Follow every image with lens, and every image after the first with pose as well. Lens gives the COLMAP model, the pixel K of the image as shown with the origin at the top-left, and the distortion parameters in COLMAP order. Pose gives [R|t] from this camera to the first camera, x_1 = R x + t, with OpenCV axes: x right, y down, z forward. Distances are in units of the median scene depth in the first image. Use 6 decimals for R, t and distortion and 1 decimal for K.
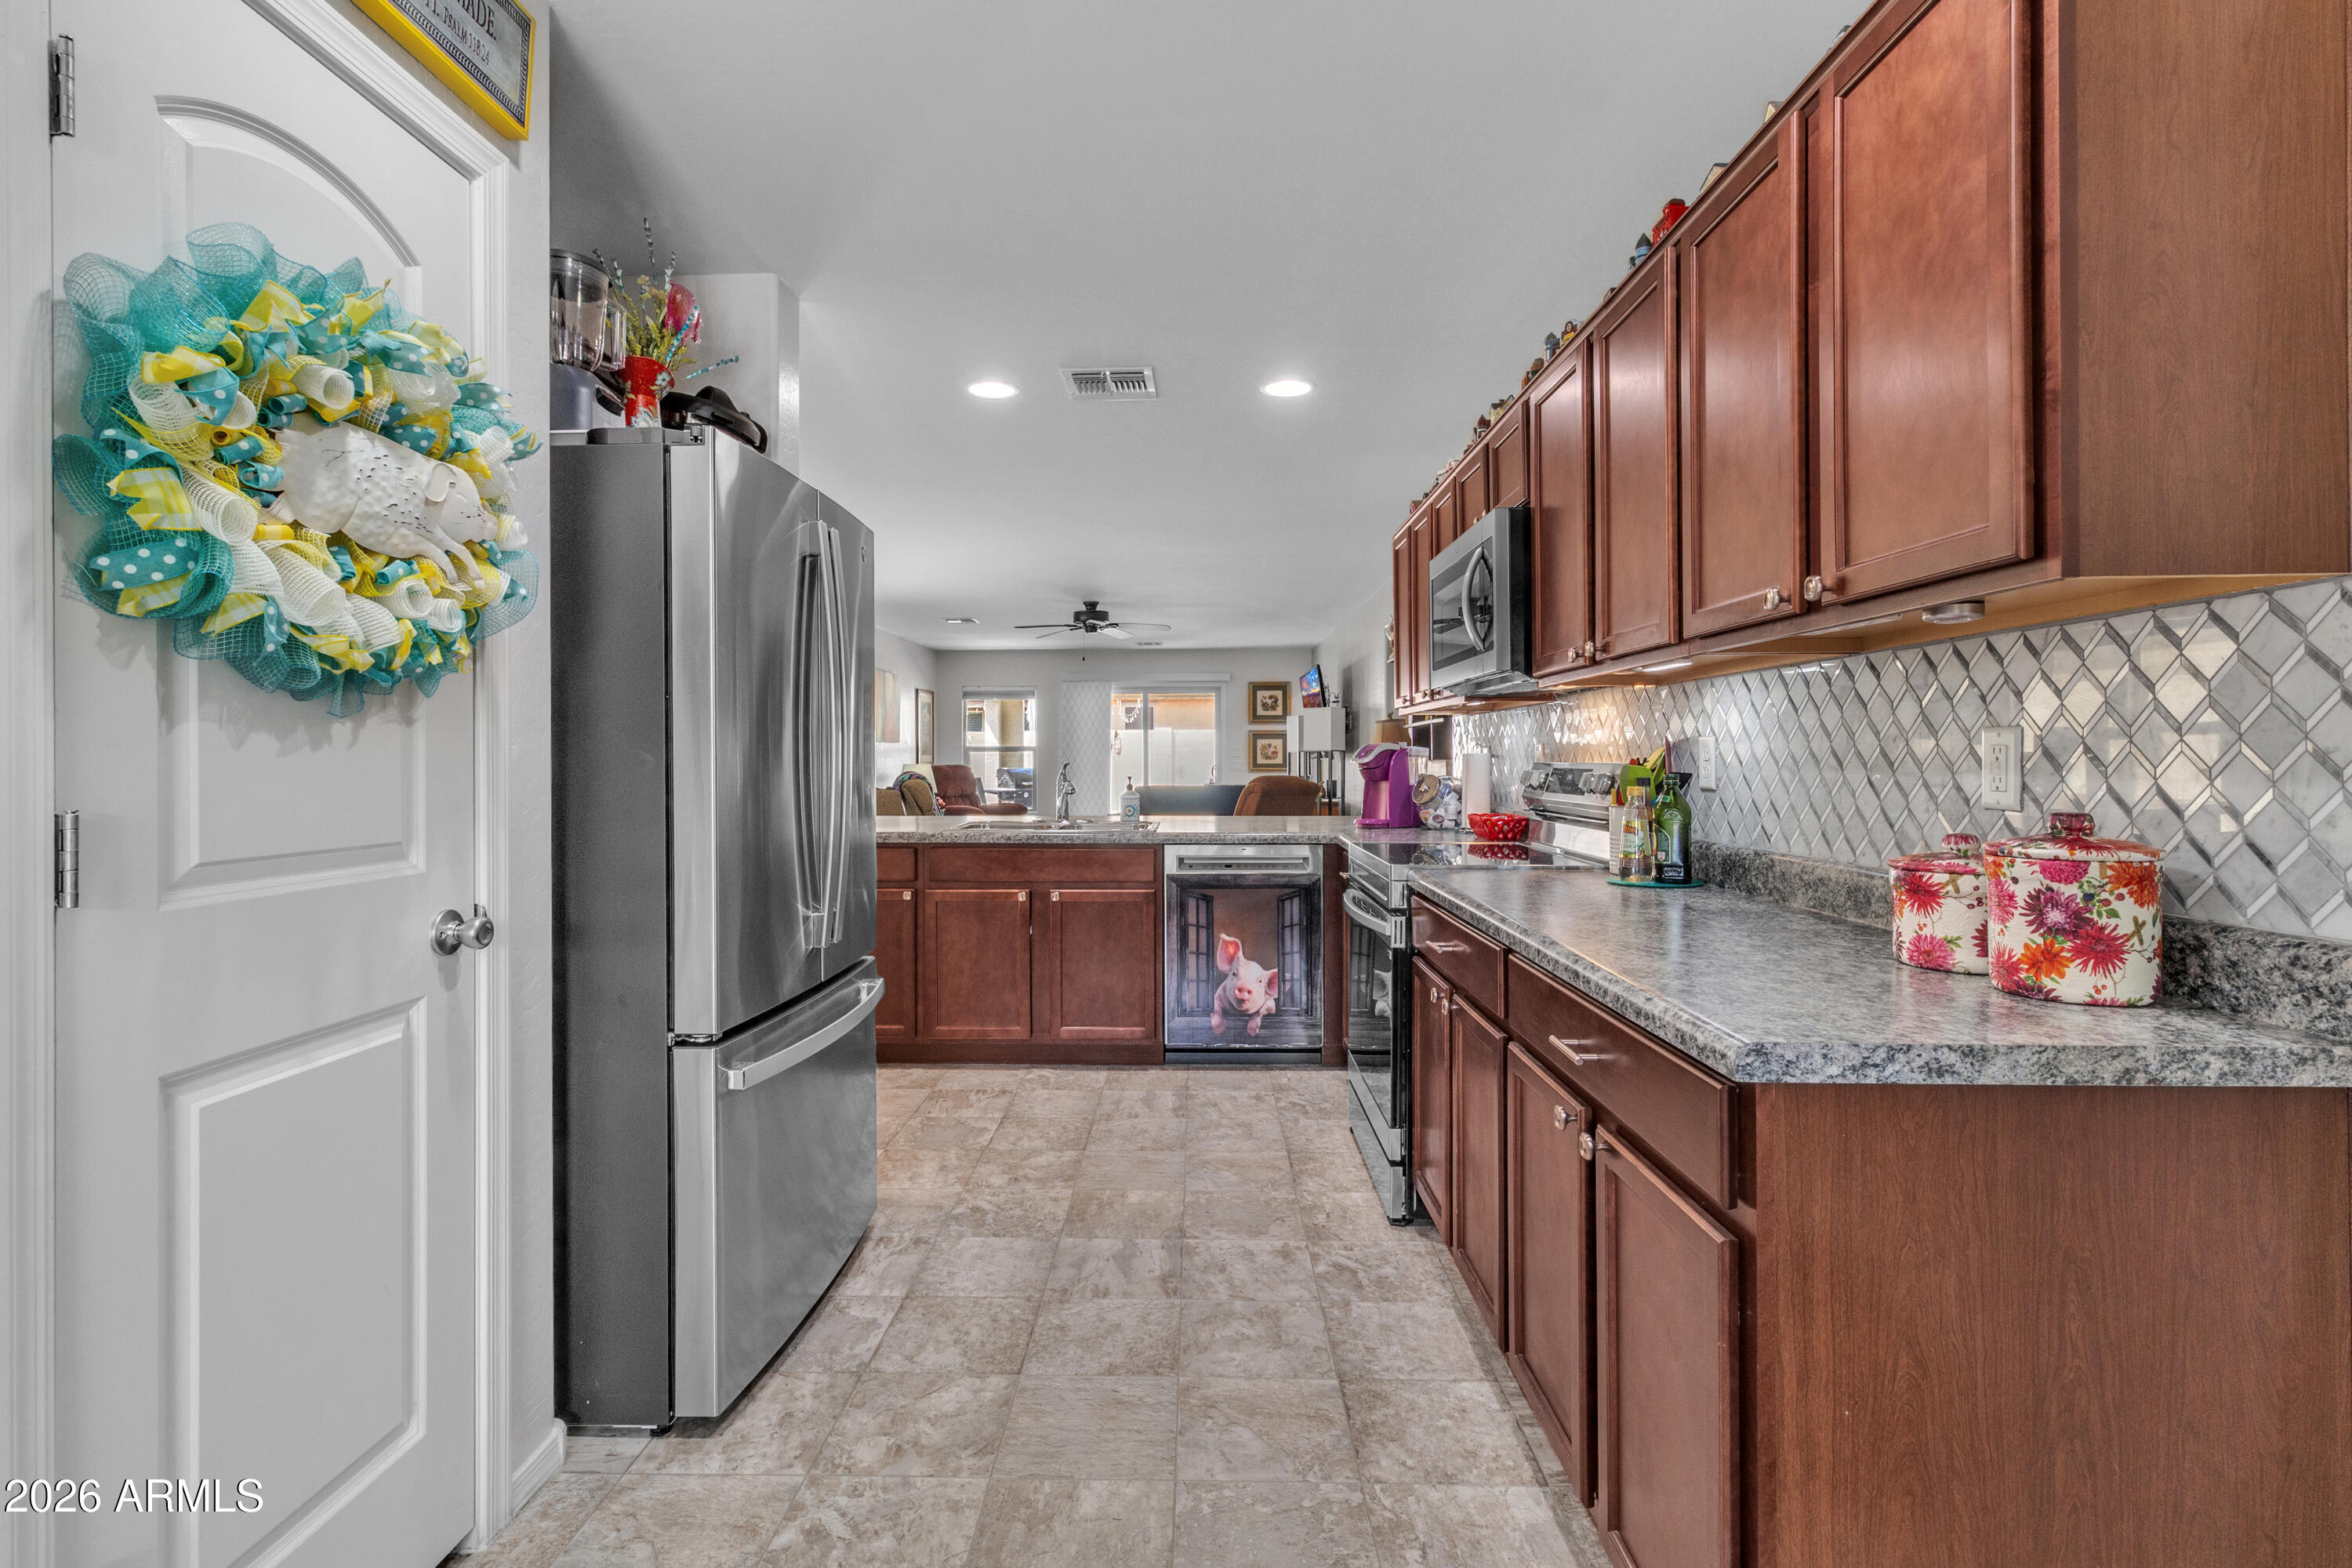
lens RADIAL K [[1099.4, 0, 1170.3], [0, 1099.4, 752.5], [0, 0, 1]] dist [0.008079, -0.001685]
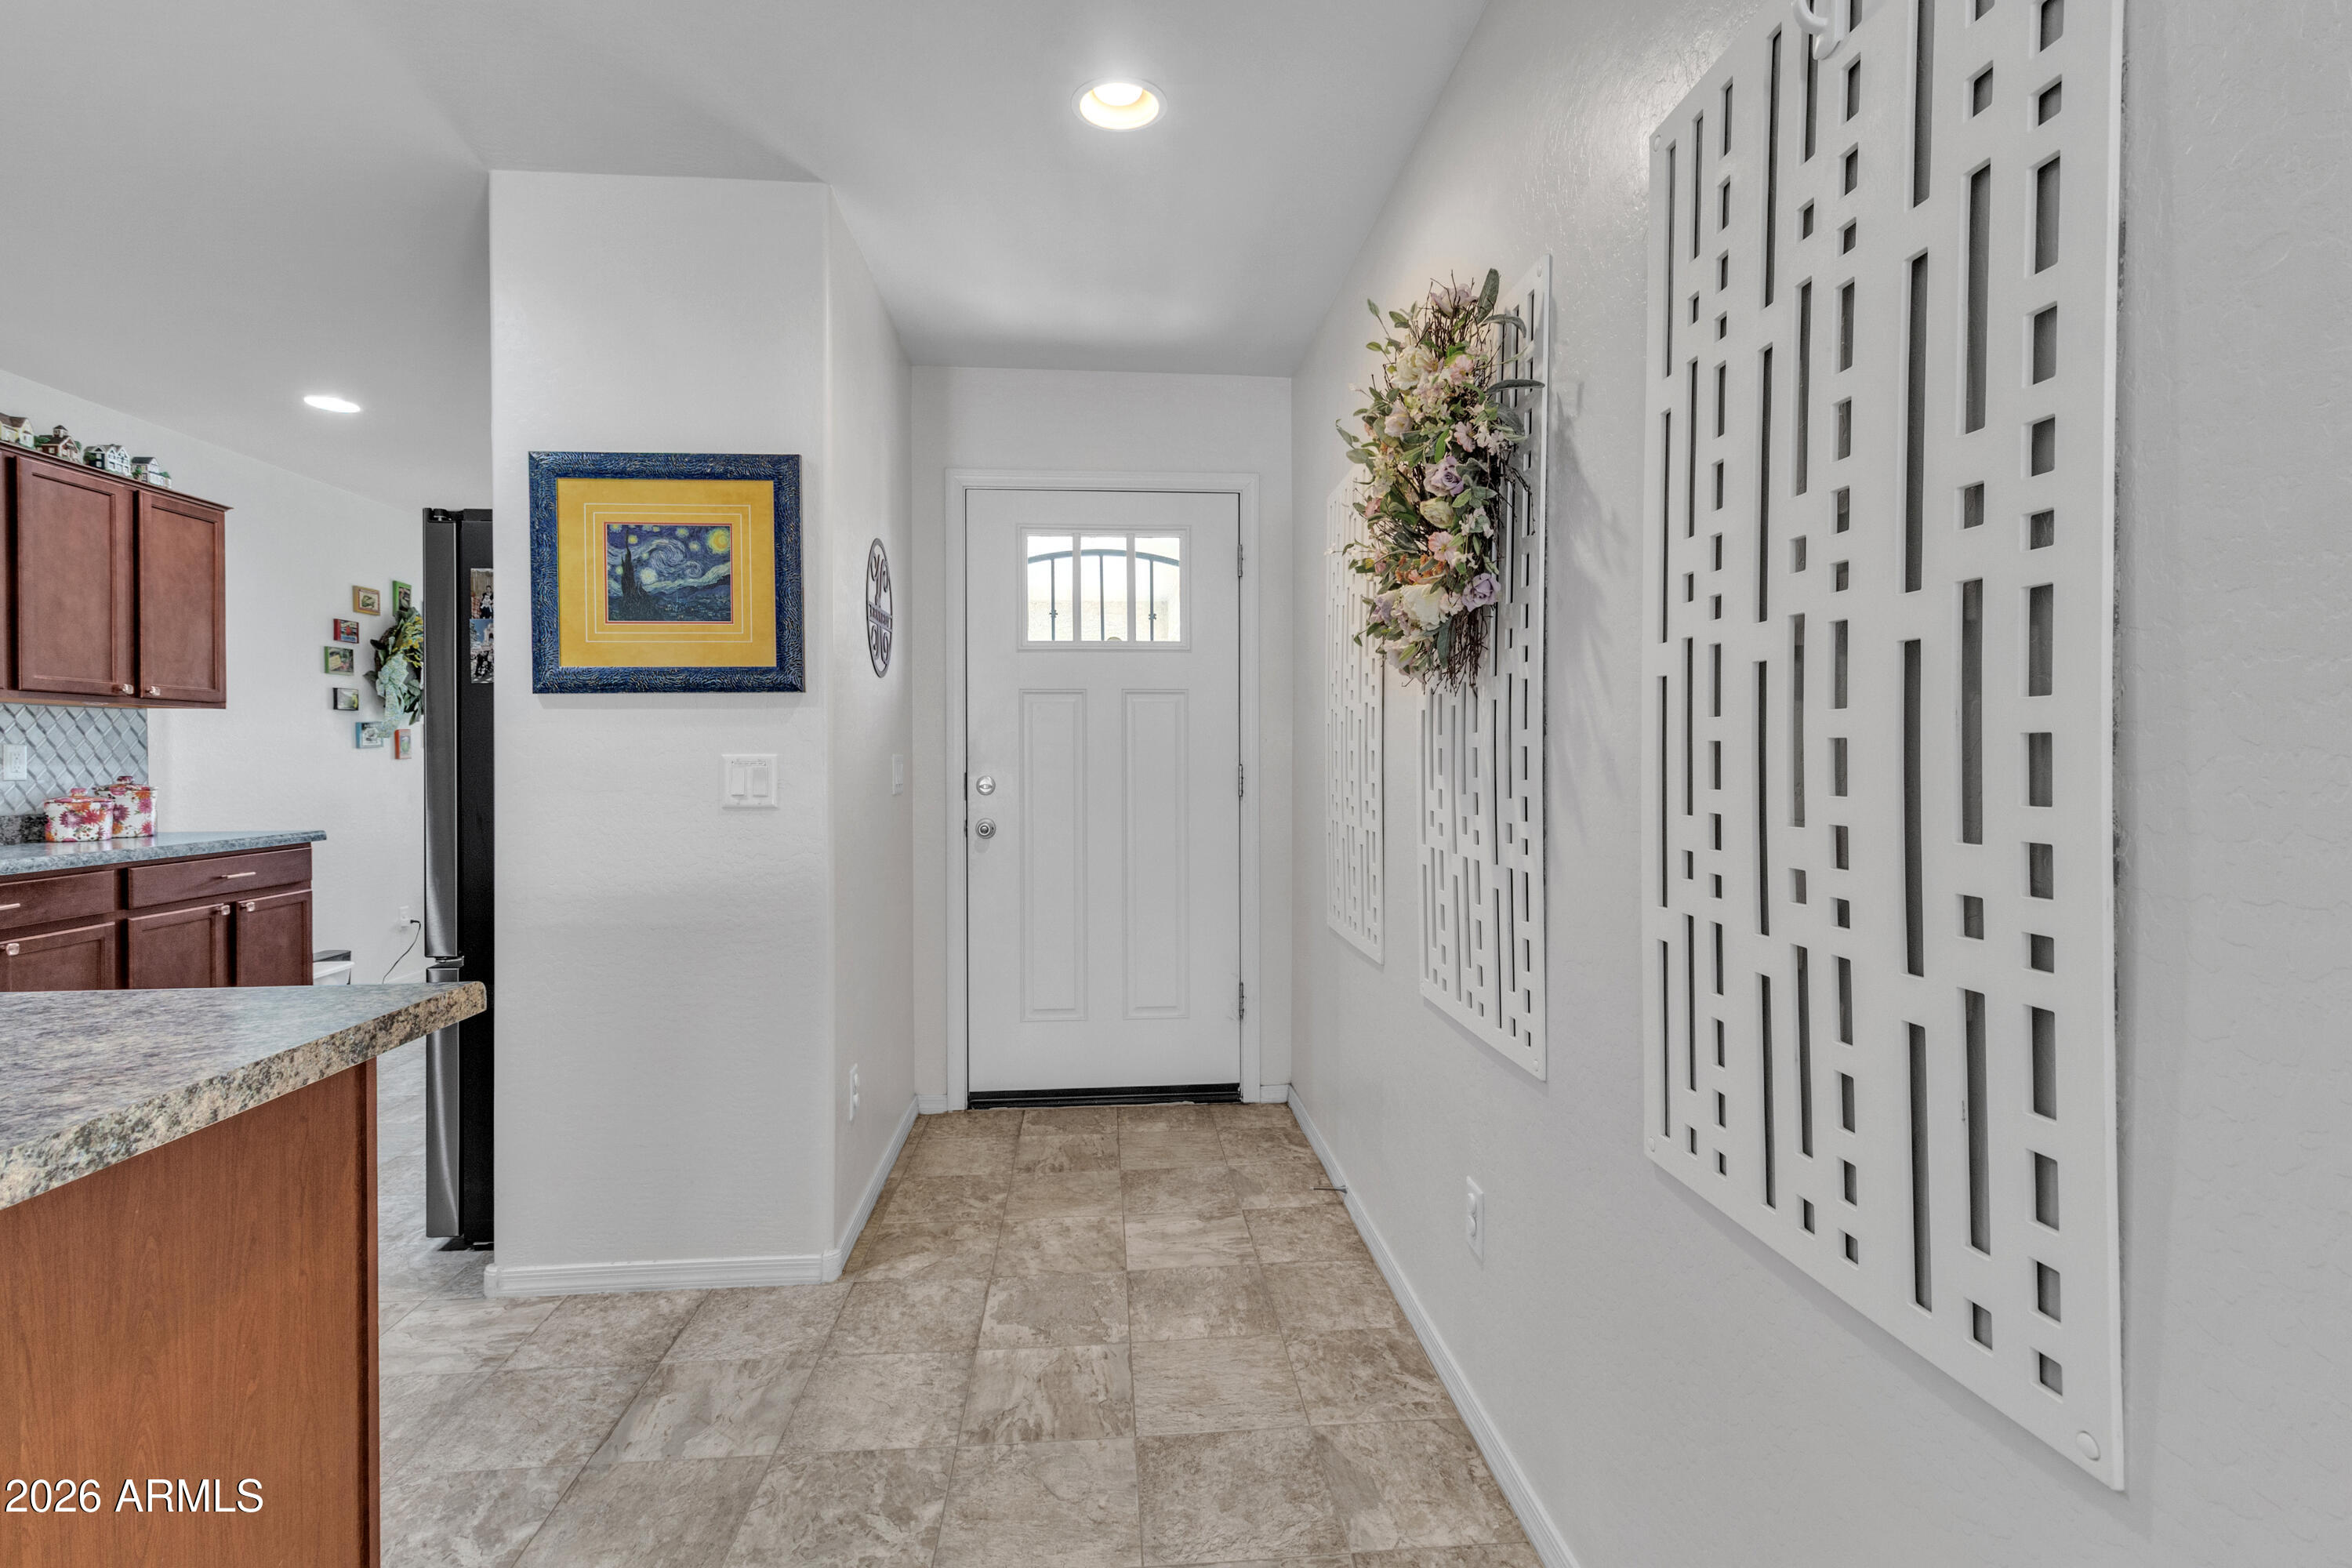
lens RADIAL K [[1099.4, 0, 1169.4], [0, 1099.4, 770.0], [0, 0, 1]] dist [0.008079, -0.001685]
pose [[-0.995751, 0.010697, -0.091462, -0.209207], [0.010416, 0.999939, 0.003546, 0.018398], [0.091495, 0.002578, -0.995802, 1.636531]]
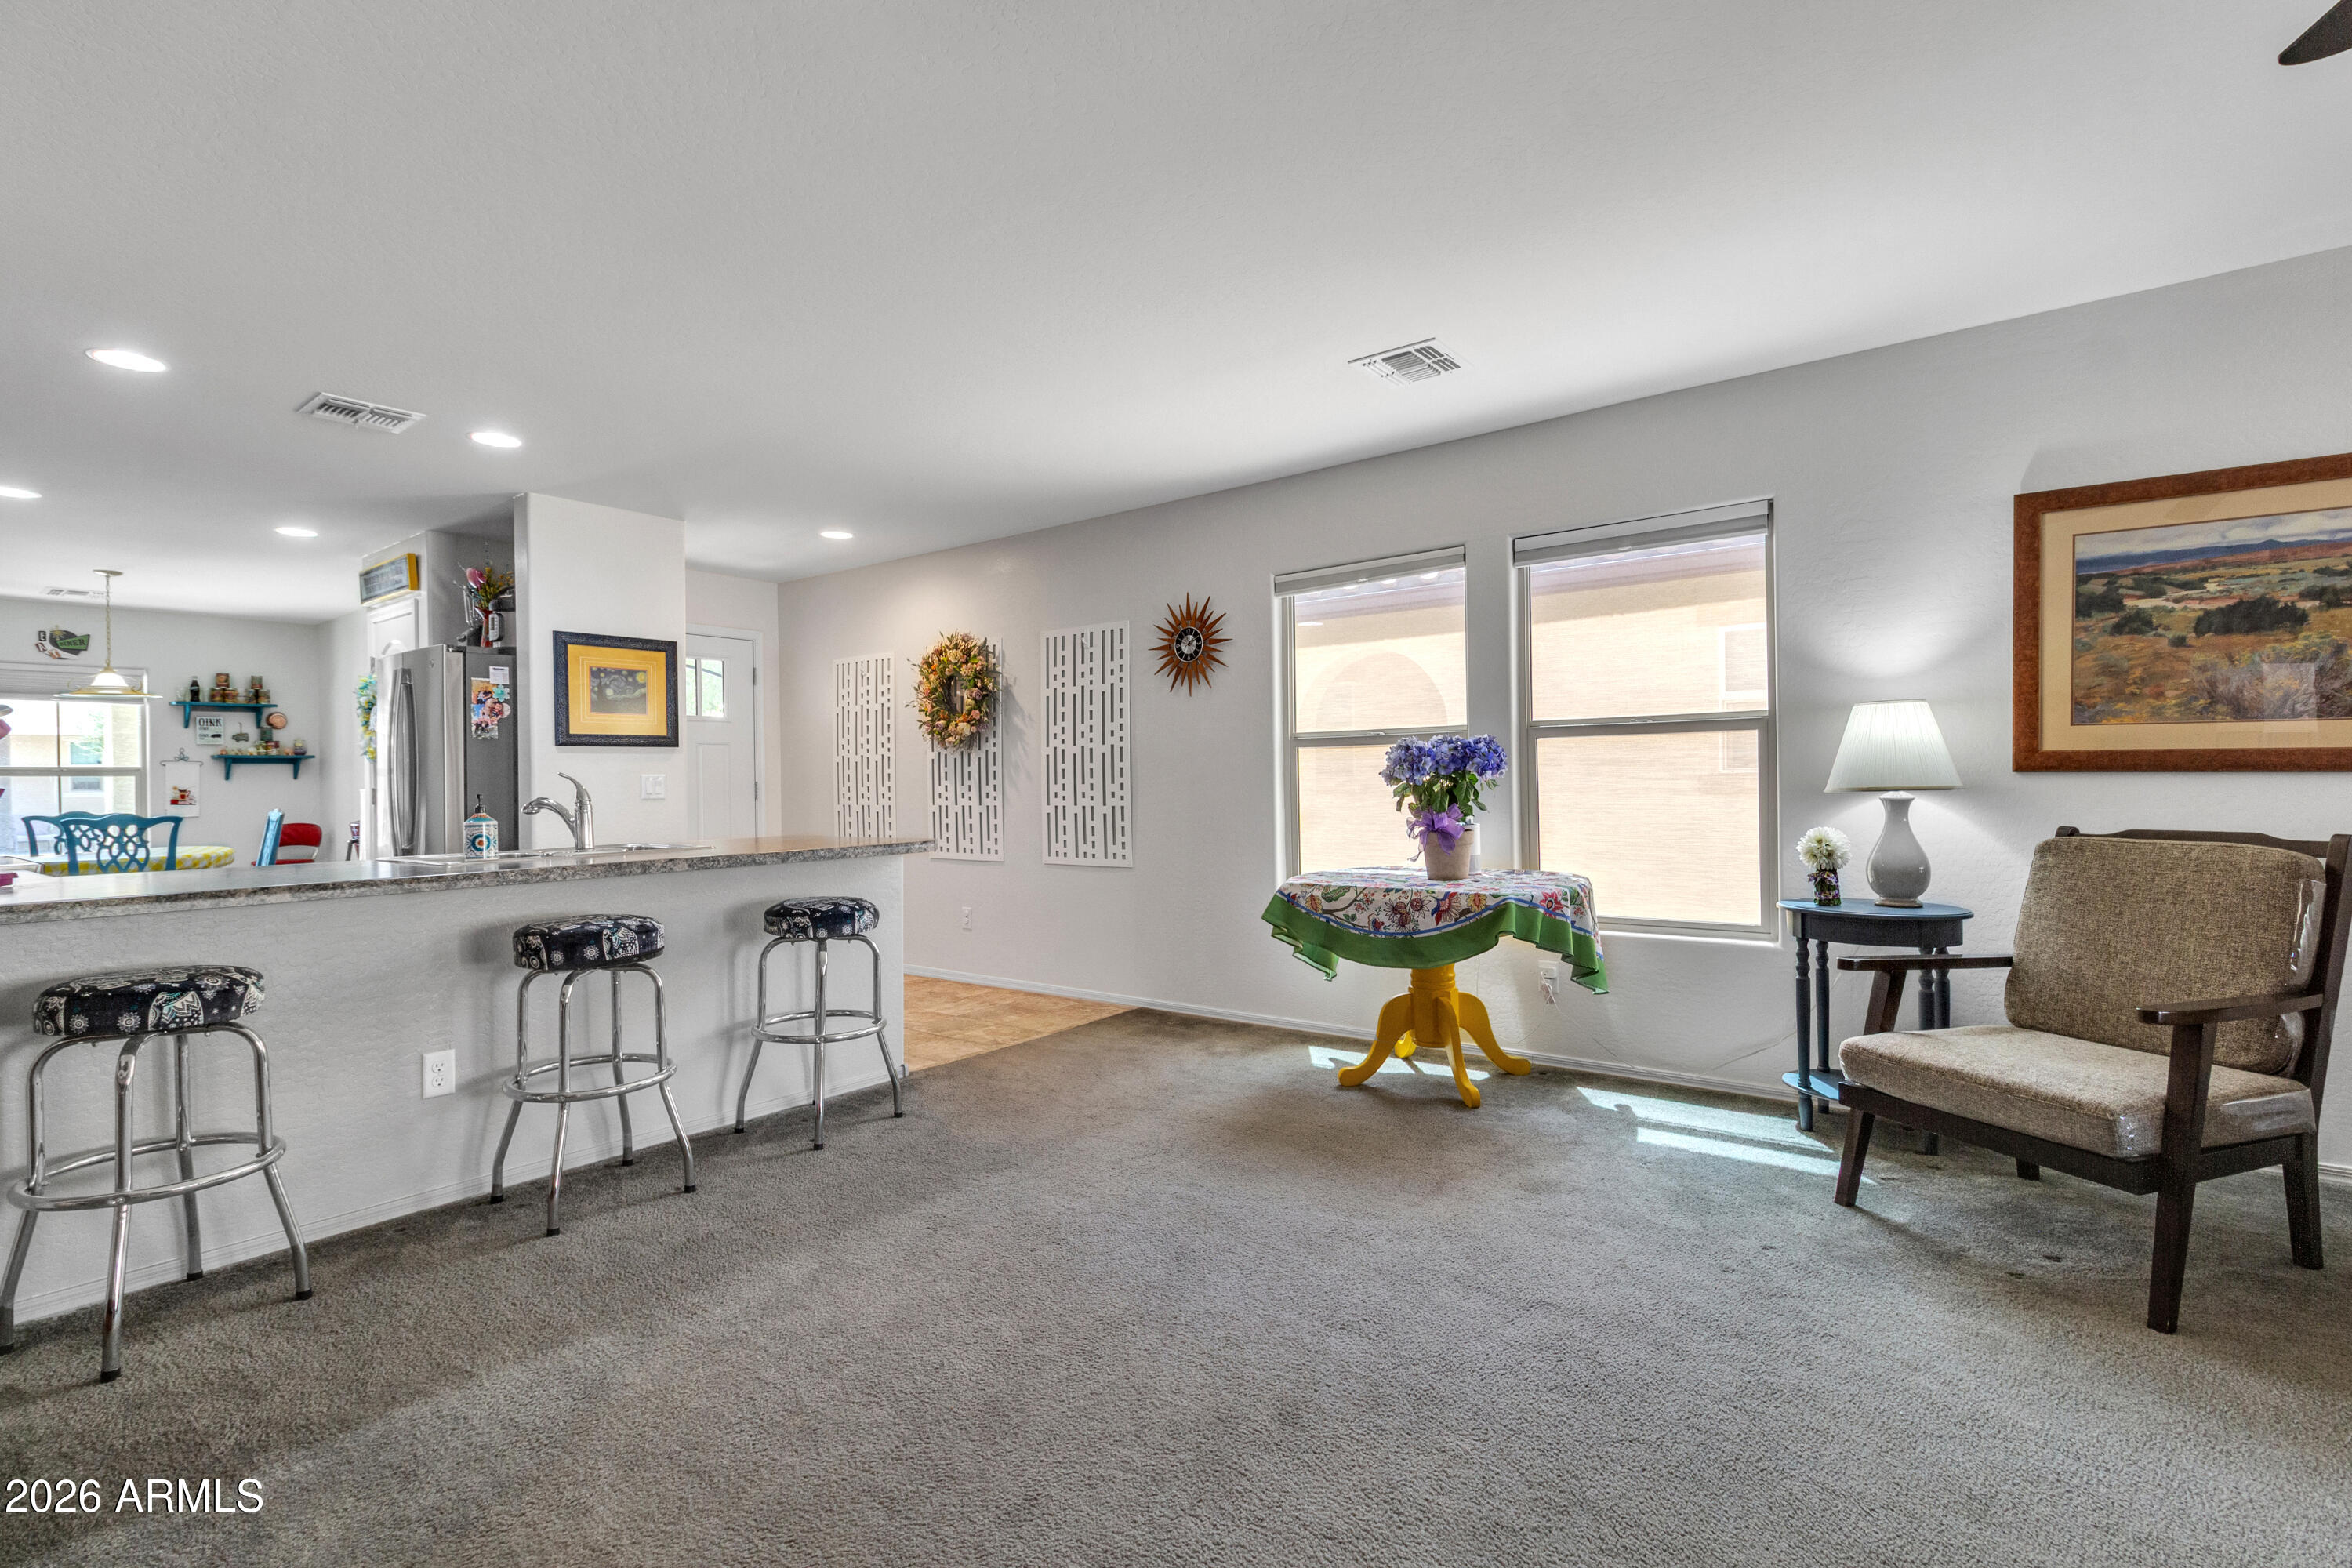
lens RADIAL K [[1099.4, 0, 1181.6], [0, 1099.4, 775.9], [0, 0, 1]] dist [0.008079, -0.001685]
pose [[-0.584176, 0.013129, -0.811521, 0.309303], [0.024364, 0.999702, -0.001366, 0.024104], [0.811261, -0.020570, -0.584322, 2.030297]]
